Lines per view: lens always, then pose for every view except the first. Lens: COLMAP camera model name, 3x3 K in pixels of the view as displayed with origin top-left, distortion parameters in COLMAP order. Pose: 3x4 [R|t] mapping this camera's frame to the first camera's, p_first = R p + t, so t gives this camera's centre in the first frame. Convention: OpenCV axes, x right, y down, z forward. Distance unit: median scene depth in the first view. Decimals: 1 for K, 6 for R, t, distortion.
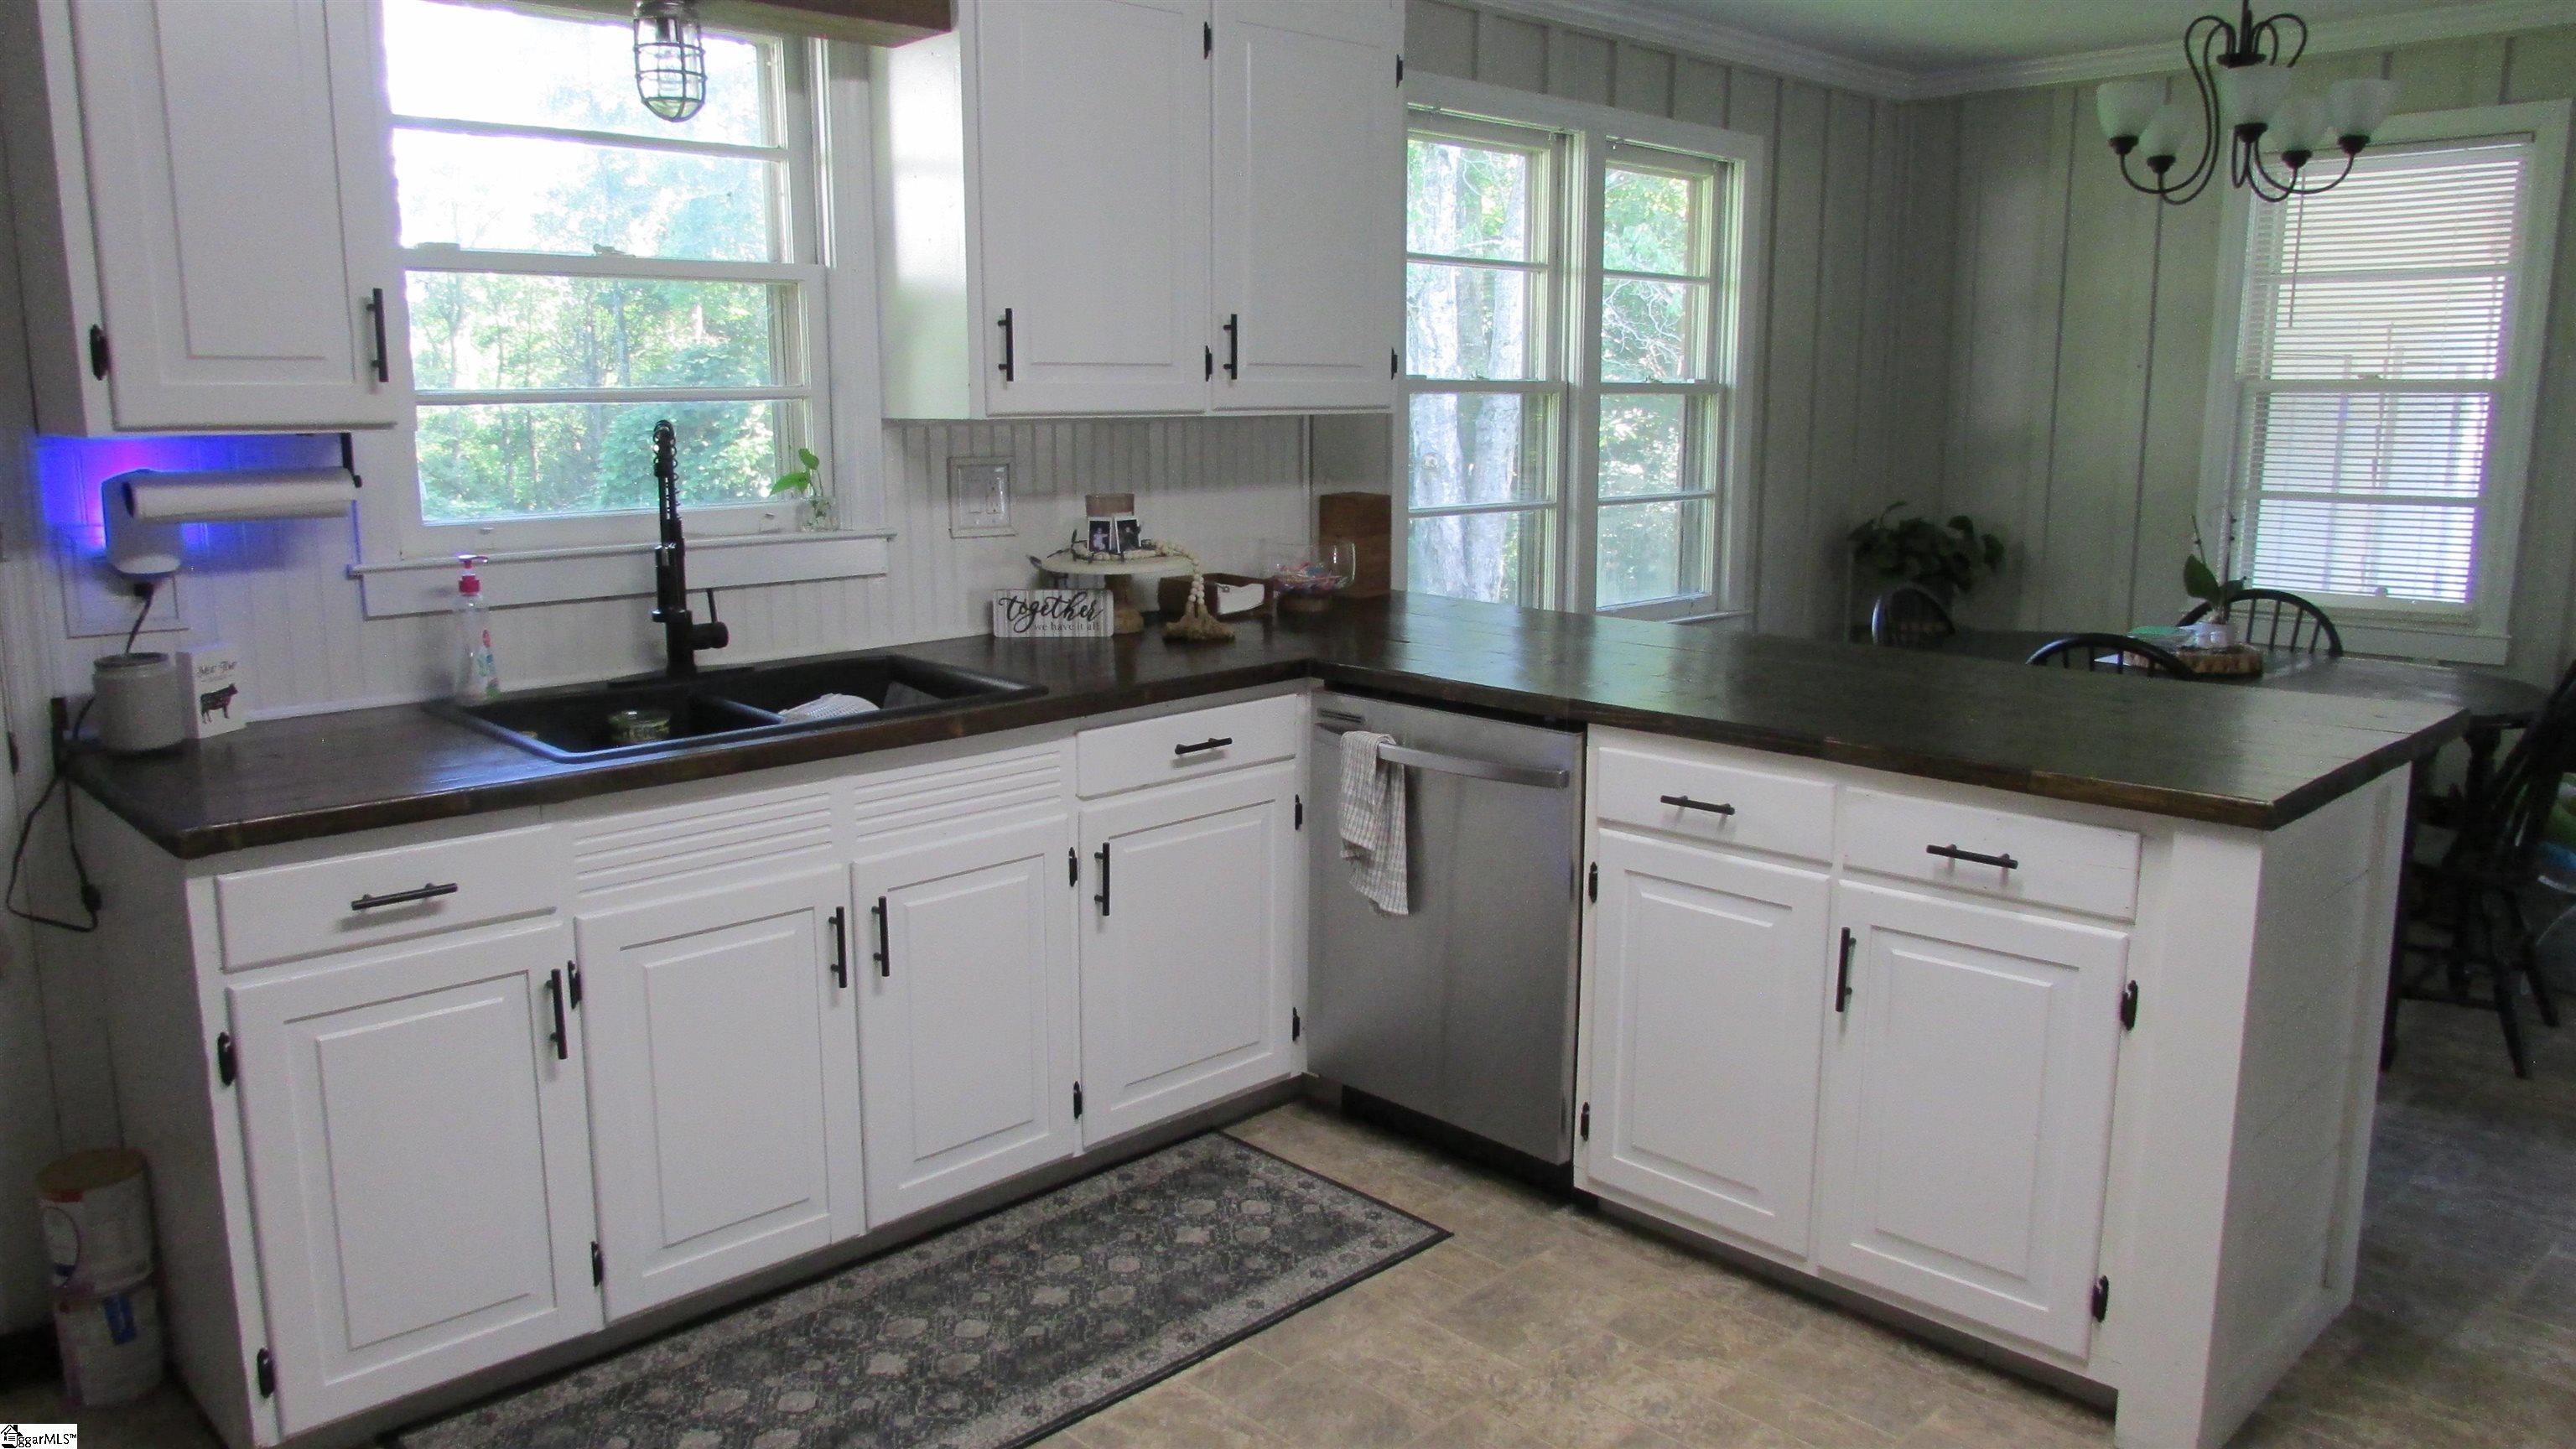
lens RADIAL K [[1832.9, 0, 1276.7], [0, 1832.9, 724.4], [0, 0, 1]] dist [-0.023413, -0.003466]
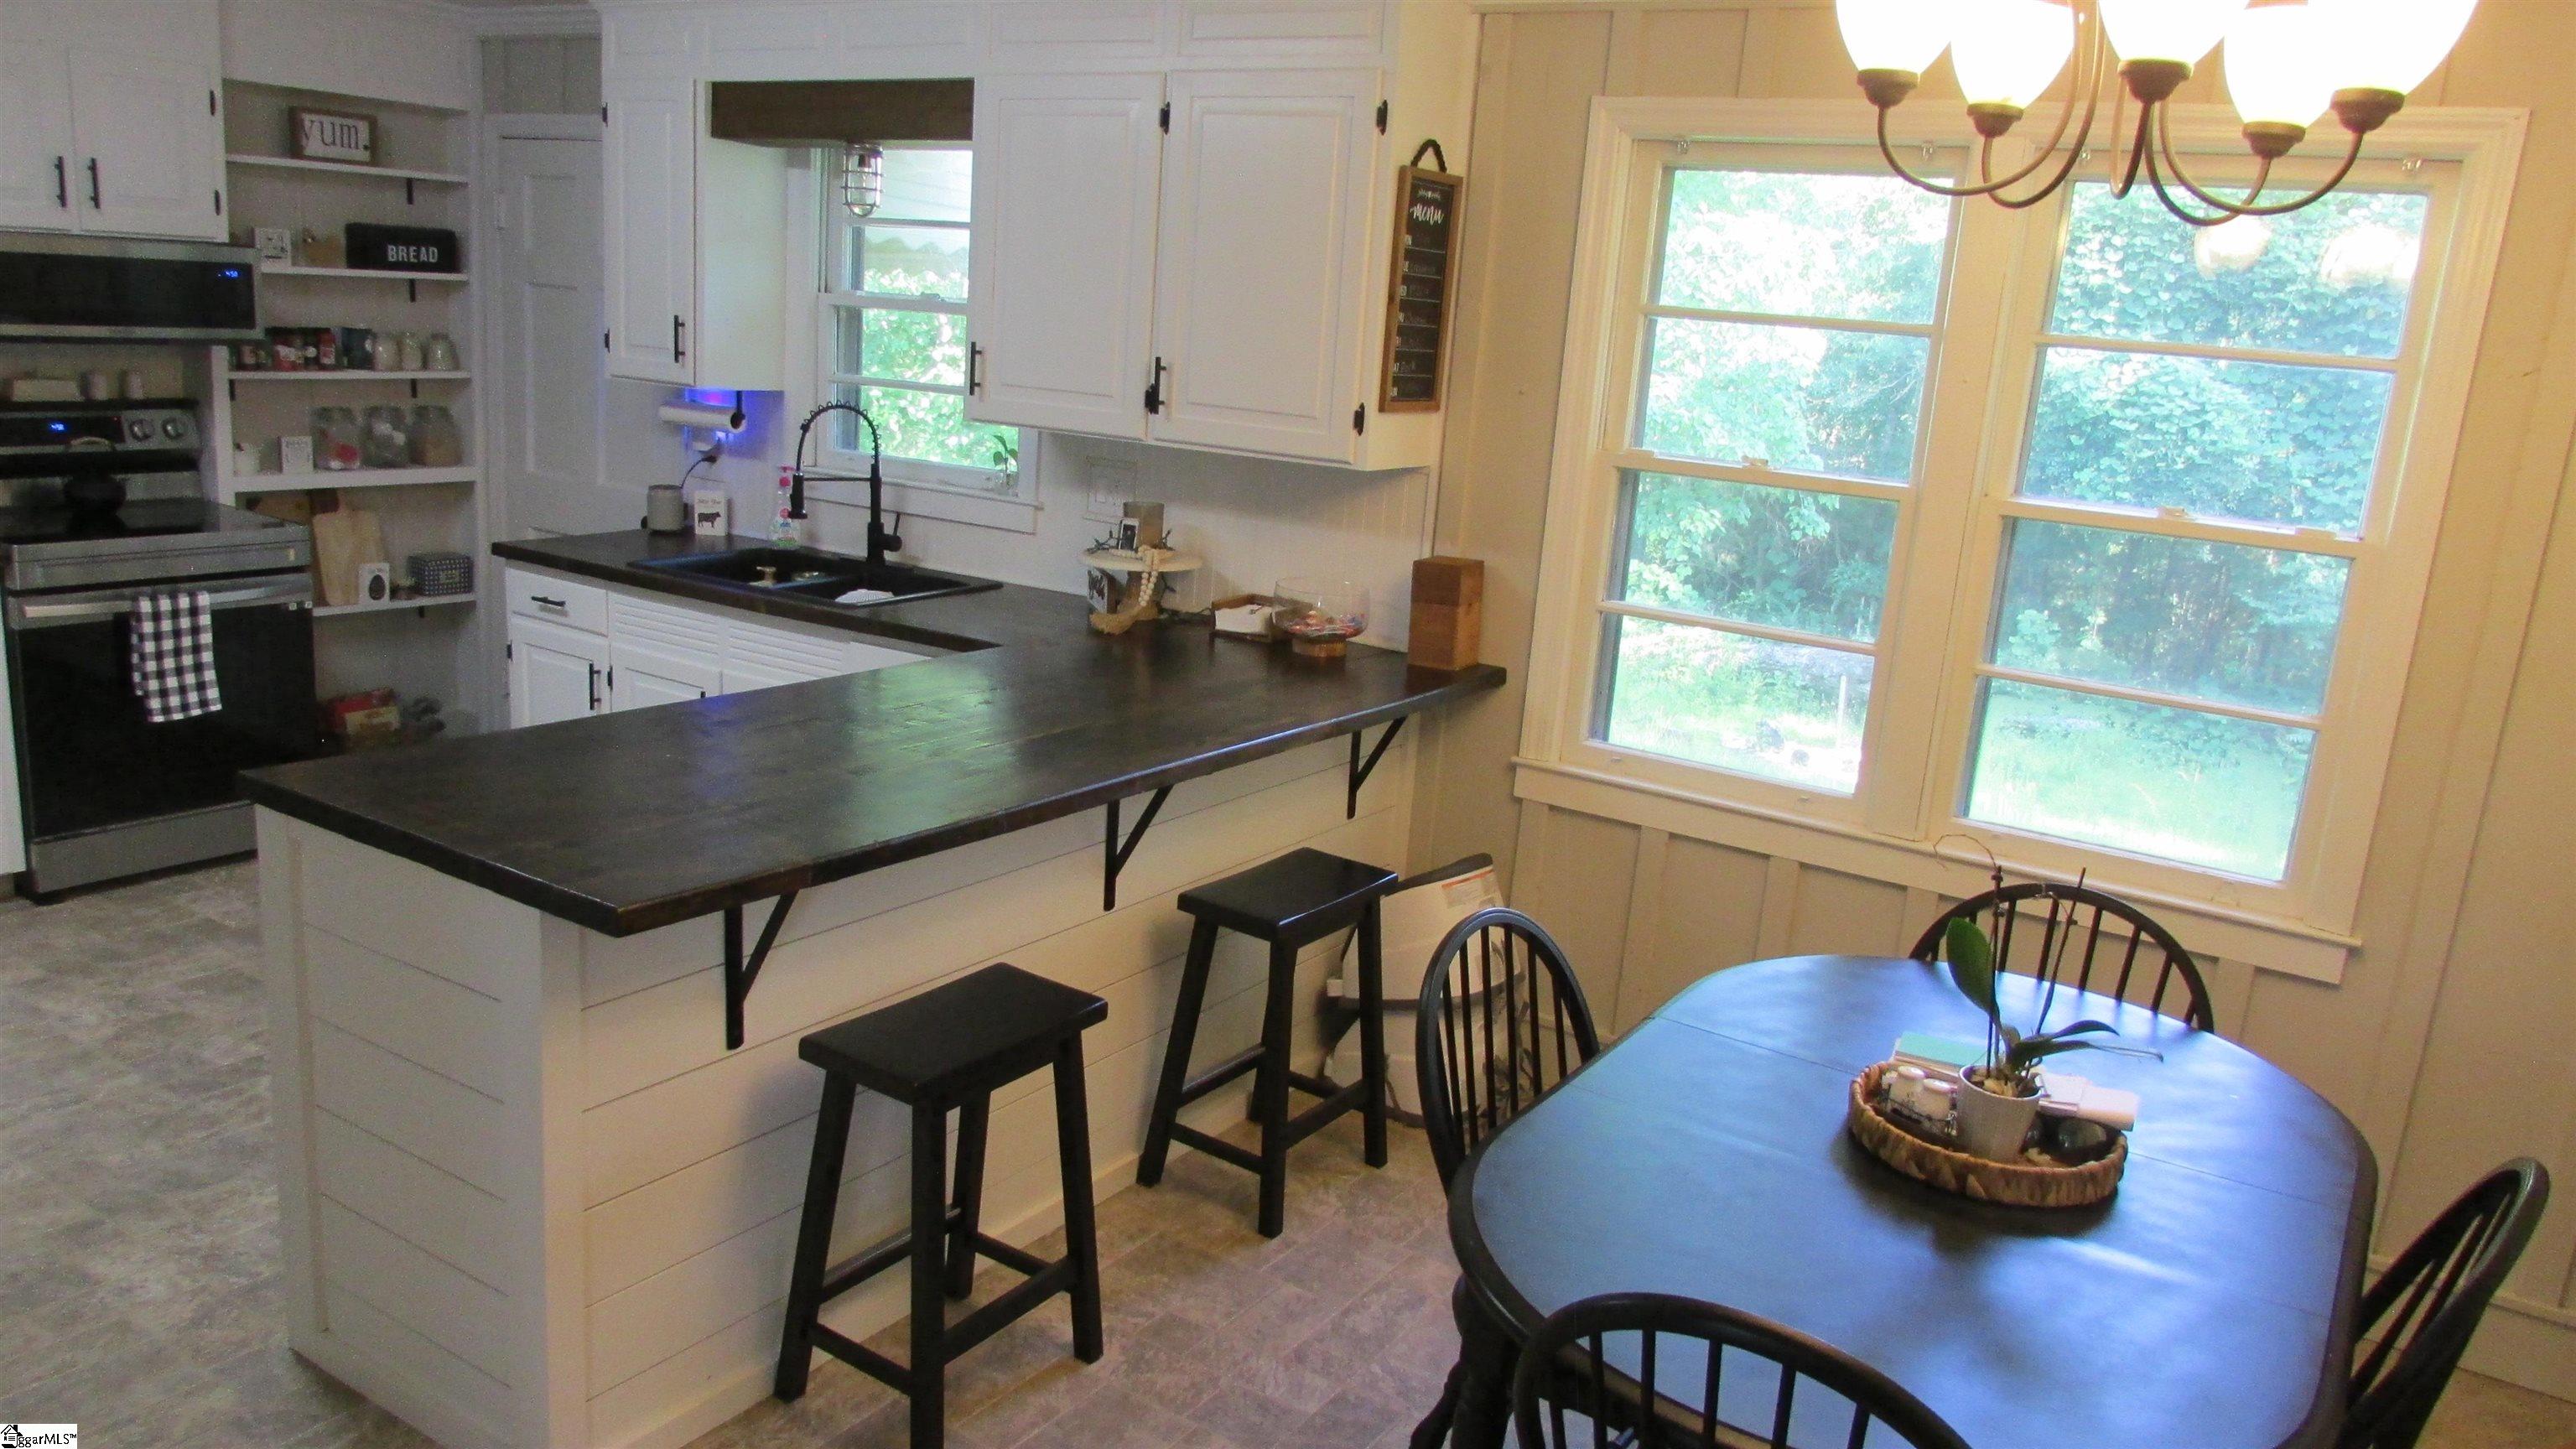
lens RADIAL K [[1832.9, 0, 1286.7], [0, 1832.9, 739.8], [0, 0, 1]] dist [-0.023413, -0.003466]
pose [[0.227229, 0.237095, -0.944539, 1.116097], [-0.248509, 0.951916, 0.179163, -0.219941], [0.941600, 0.194015, 0.275223, 0.803951]]
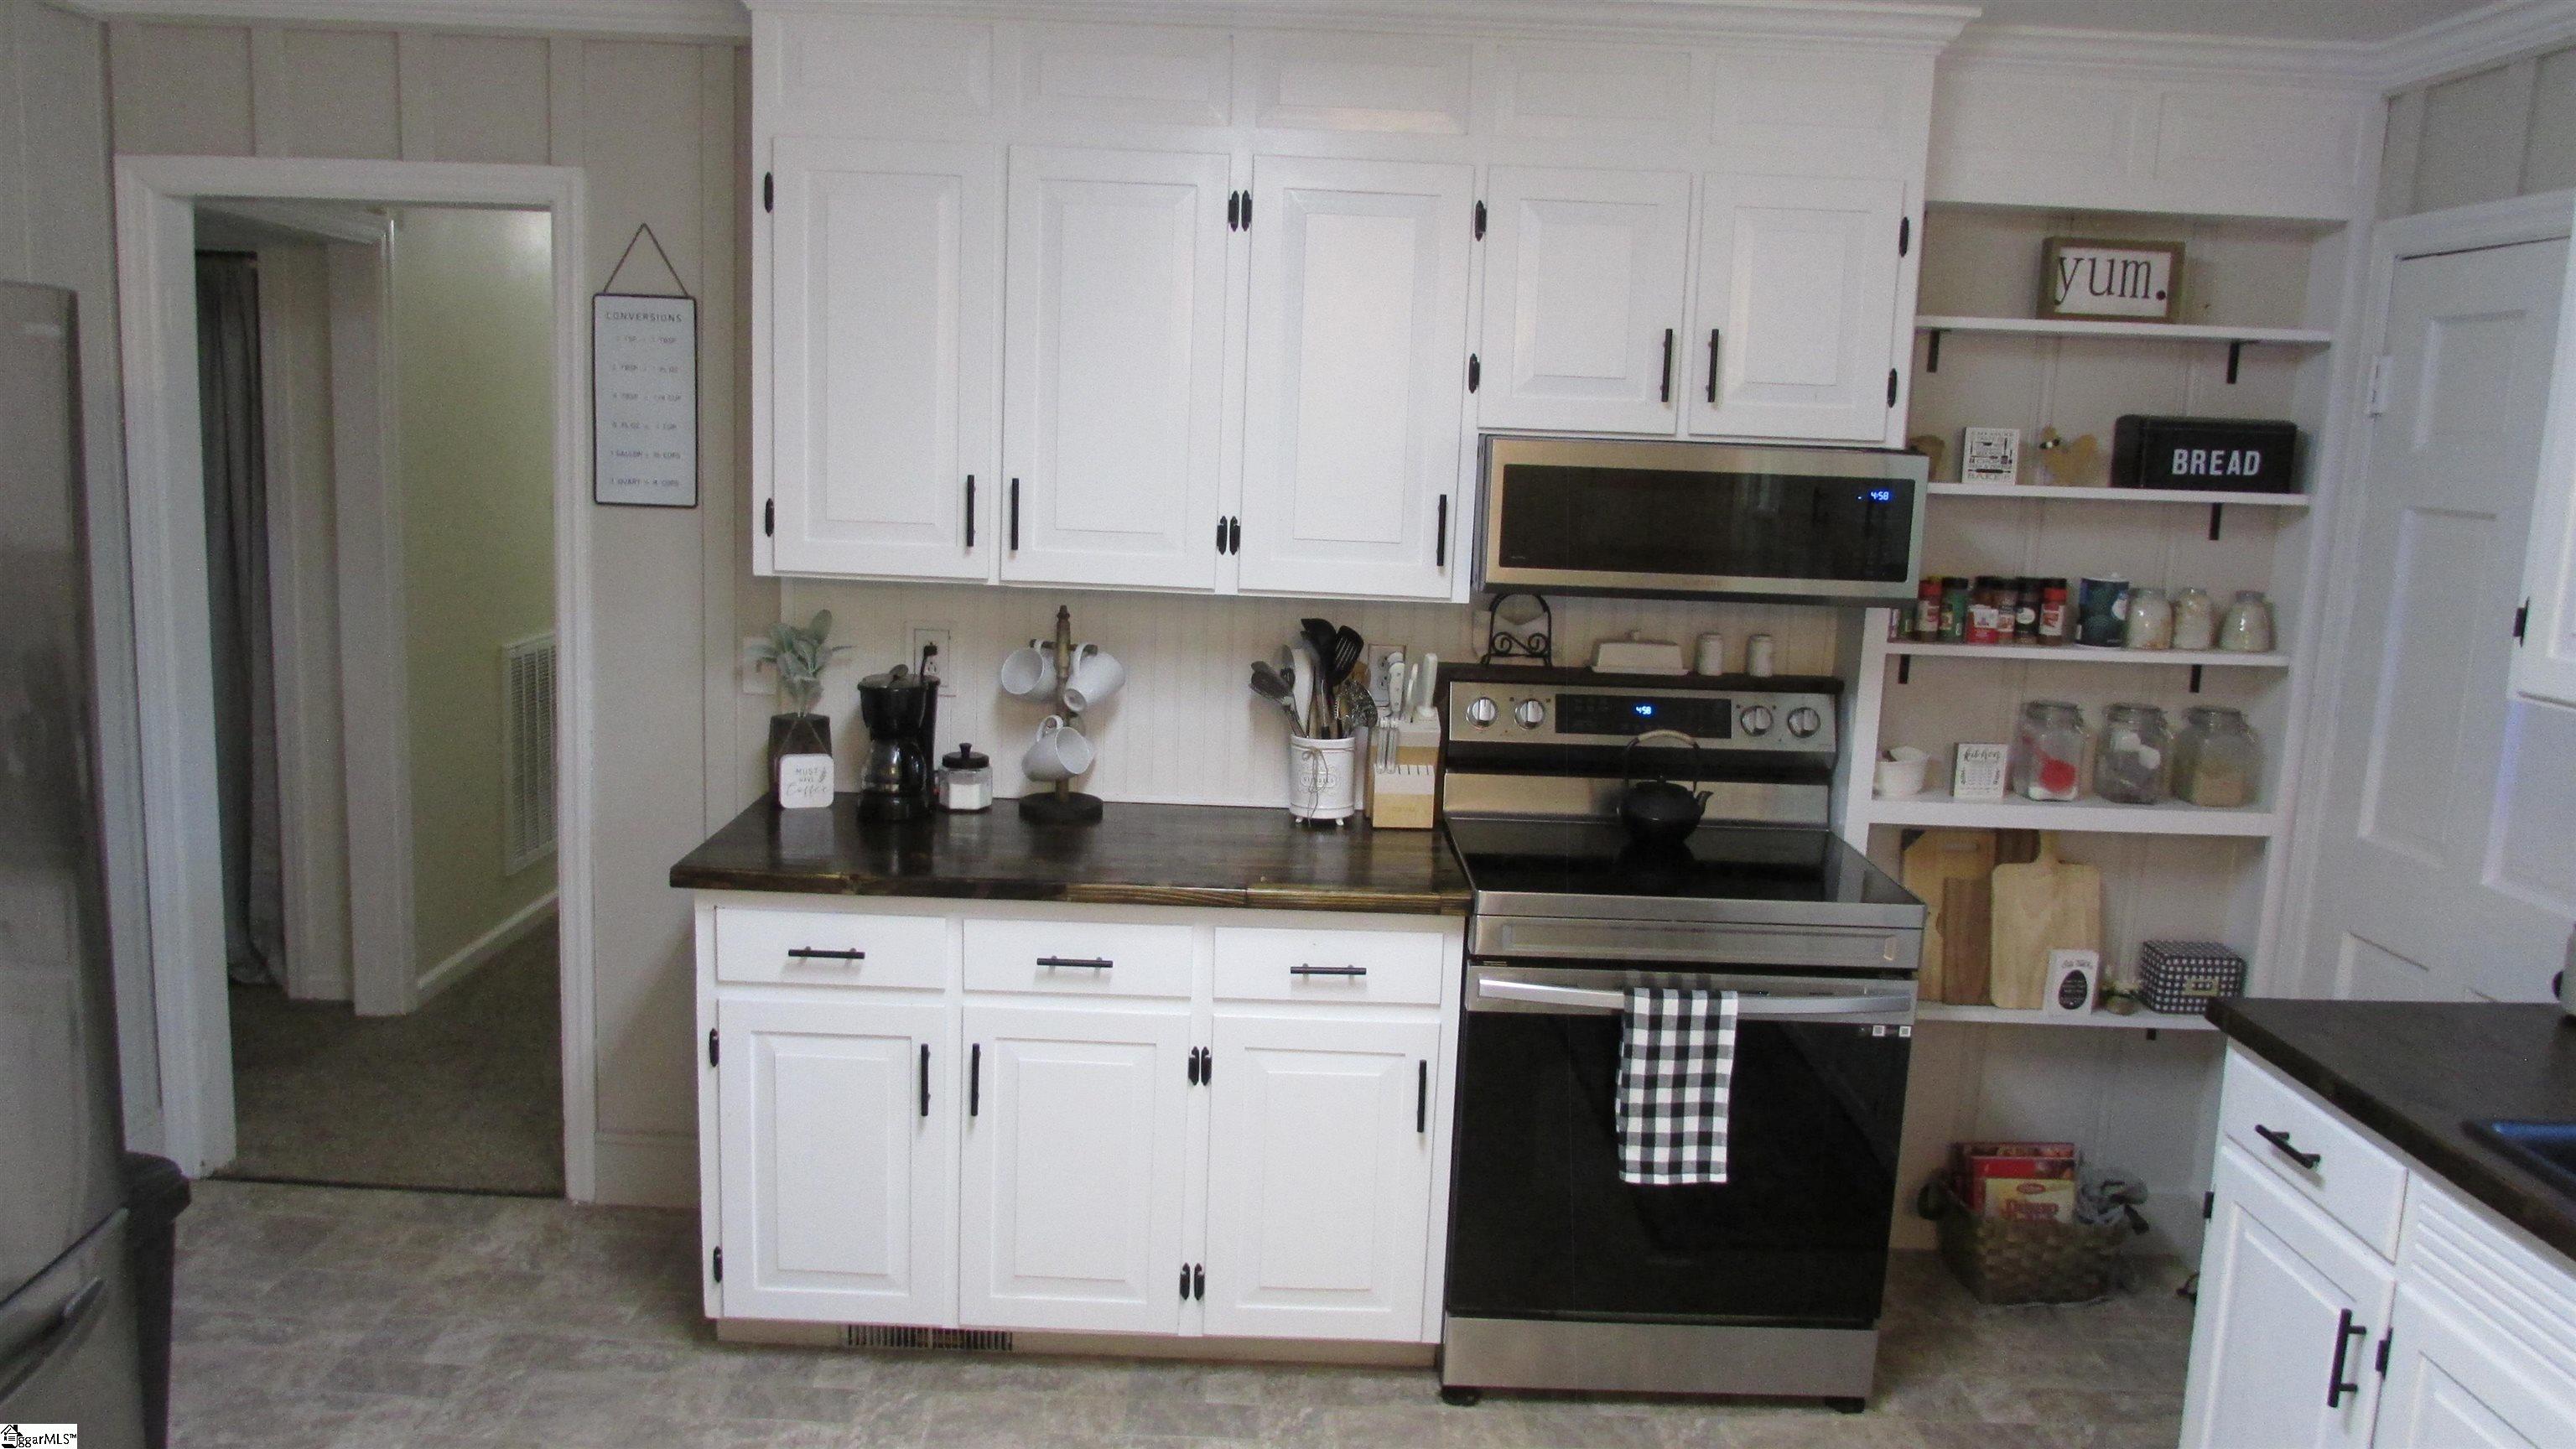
lens RADIAL K [[1860.7, 0, 1282.8], [0, 1860.7, 739.4], [0, 0, 1]] dist [-0.031150, -0.001351]
pose [[-0.692475, 0.090334, -0.715764, 0.406603], [-0.170903, 0.943350, 0.284399, -0.204879], [0.700907, 0.319265, -0.637808, 0.763948]]
